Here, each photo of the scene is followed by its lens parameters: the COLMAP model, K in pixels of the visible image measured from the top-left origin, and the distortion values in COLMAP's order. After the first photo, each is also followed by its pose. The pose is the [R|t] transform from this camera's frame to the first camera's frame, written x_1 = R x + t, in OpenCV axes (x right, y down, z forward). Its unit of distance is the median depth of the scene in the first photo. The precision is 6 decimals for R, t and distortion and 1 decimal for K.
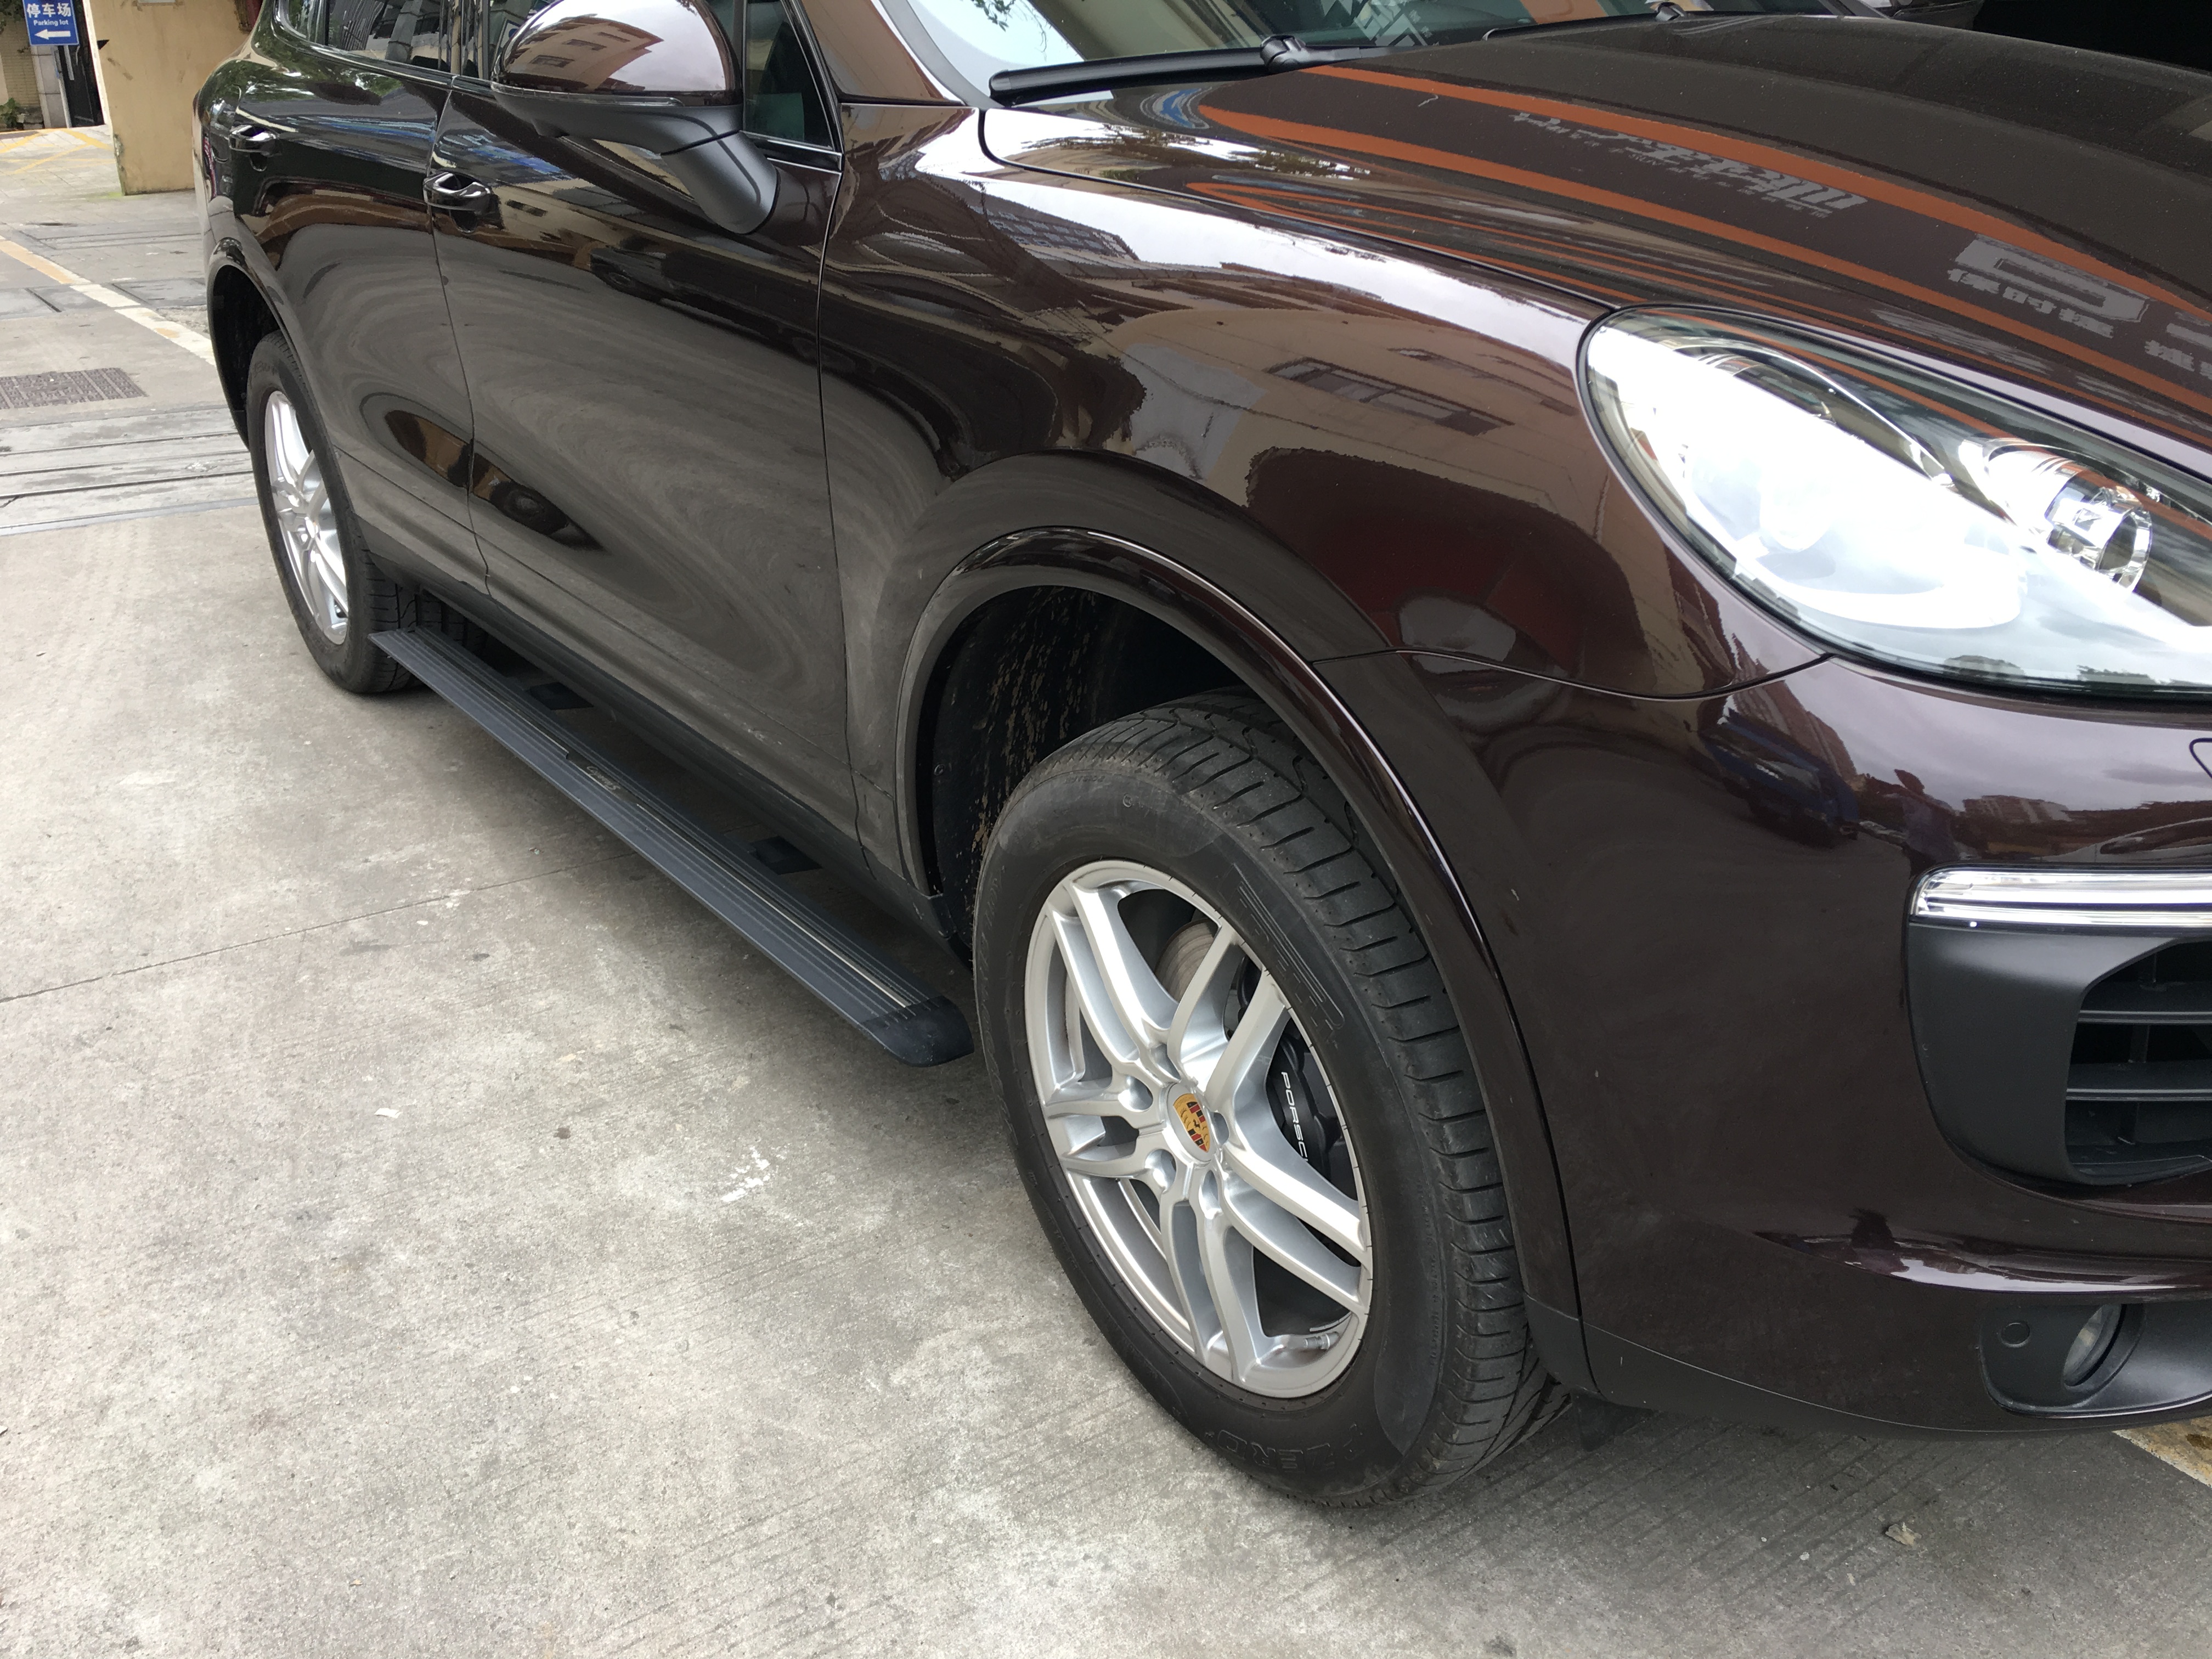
lens RADIAL K [[1954.7, 0, 1103.0], [0, 1954.7, 815.3], [0, 0, 1]] dist [0.122522, -0.211827]
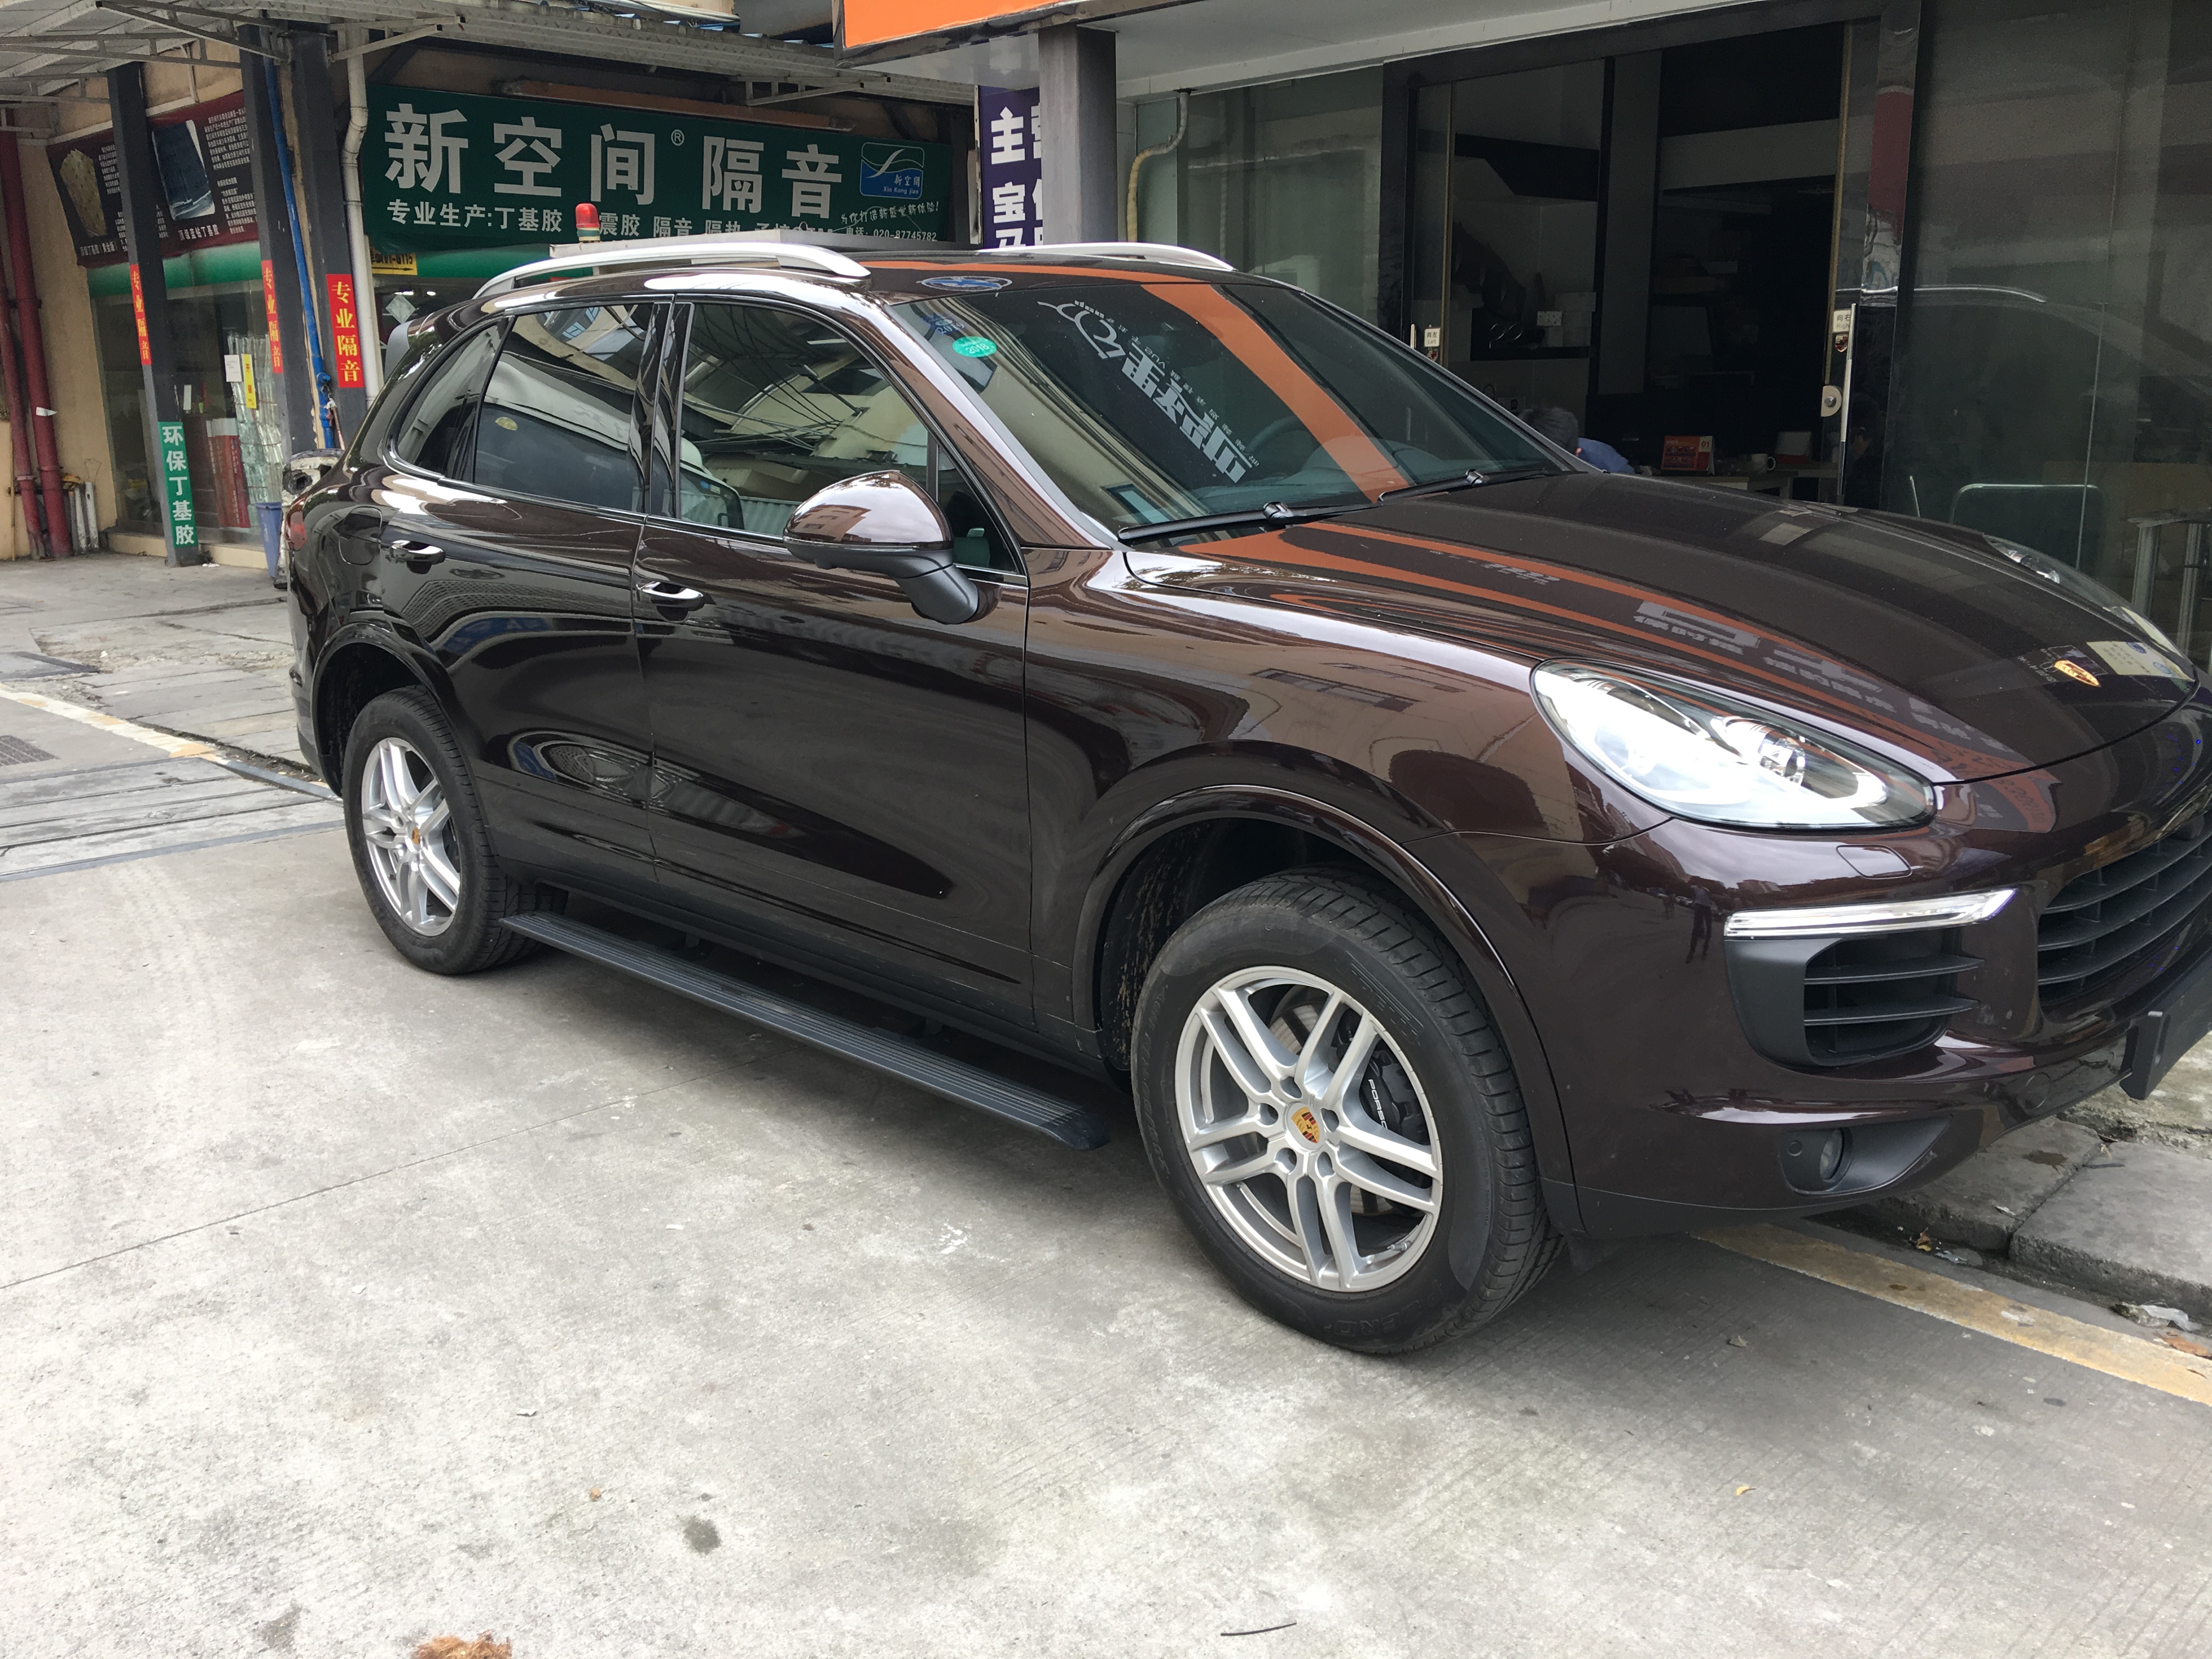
lens RADIAL K [[1939.7, 0, 1106.0], [0, 1939.7, 829.5], [0, 0, 1]] dist [0.133658, -0.229152]
pose [[0.985633, -0.051057, 0.161001, -0.318008], [0.075322, 0.986052, -0.148417, 0.120049], [-0.151178, 0.158412, 0.975731, -0.525229]]
